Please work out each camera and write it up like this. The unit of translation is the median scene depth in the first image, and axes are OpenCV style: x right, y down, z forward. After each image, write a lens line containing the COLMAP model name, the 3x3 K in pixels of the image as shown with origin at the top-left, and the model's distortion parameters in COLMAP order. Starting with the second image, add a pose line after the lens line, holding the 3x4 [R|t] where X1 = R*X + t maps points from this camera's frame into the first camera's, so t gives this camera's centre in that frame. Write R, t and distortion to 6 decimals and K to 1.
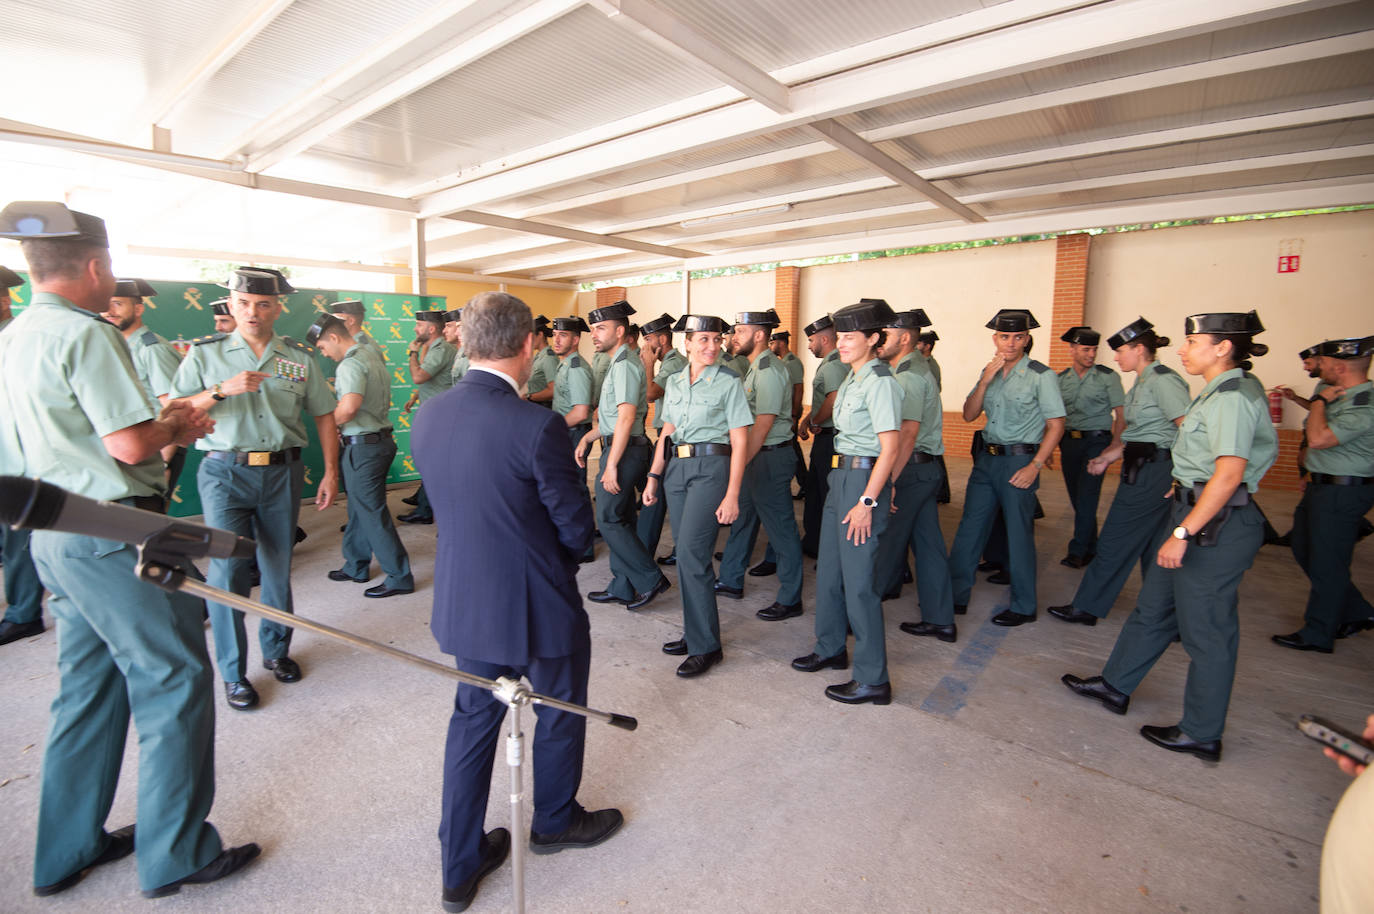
lens RADIAL K [[640.3, 0, 684.1], [0, 640.3, 453.7], [0, 0, 1]] dist [-0.028397, -0.005143]
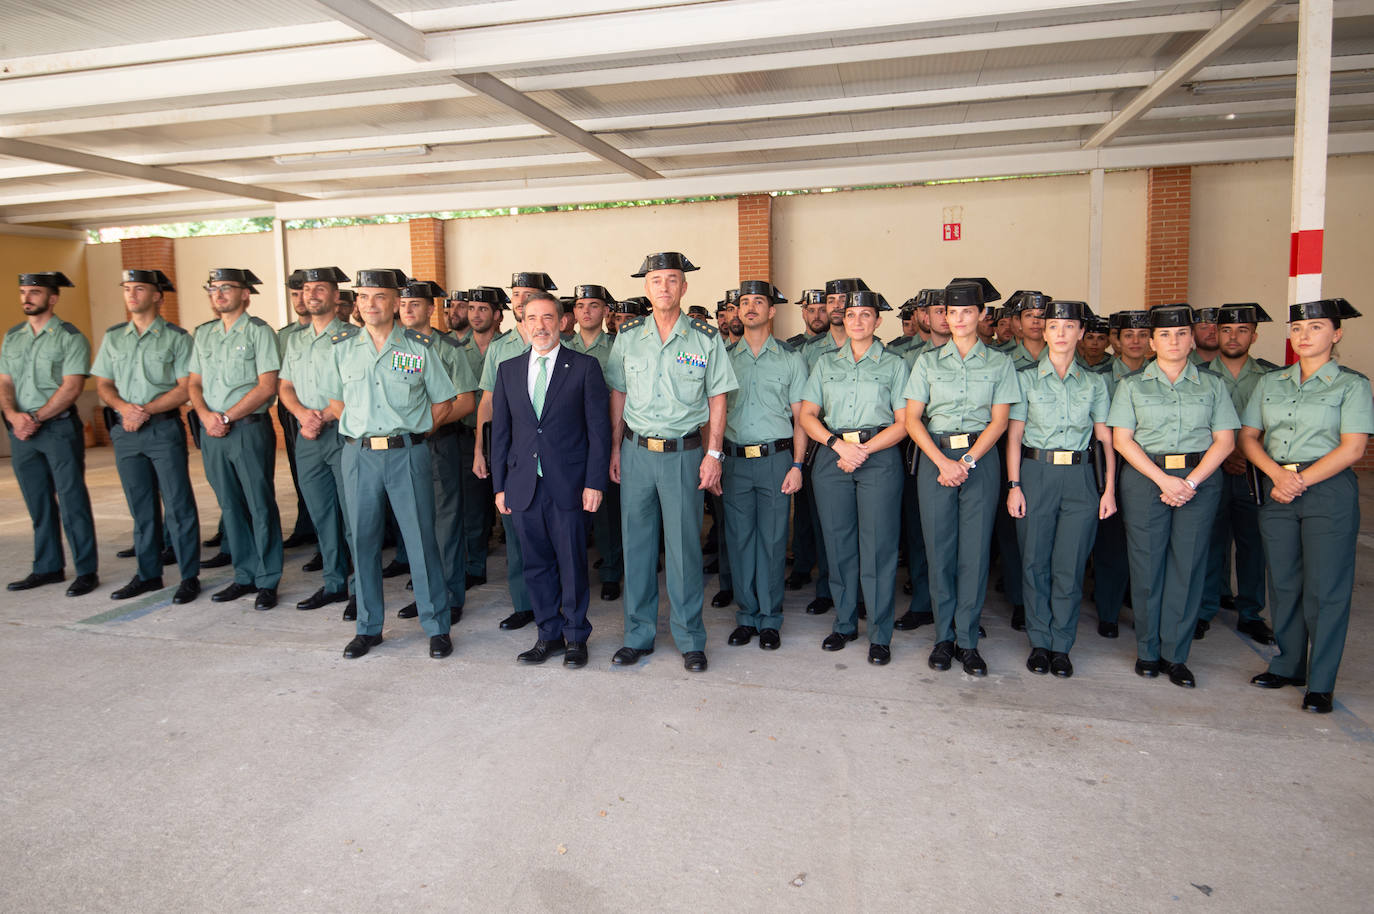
lens RADIAL K [[924.5, 0, 680.6], [0, 924.5, 468.4], [0, 0, 1]] dist [0.018905, -0.002088]
pose [[0.911971, -0.075534, 0.403241, -0.048649], [0.080311, 0.996757, 0.005079, 0.031266], [-0.402317, 0.027753, 0.915080, -0.199323]]
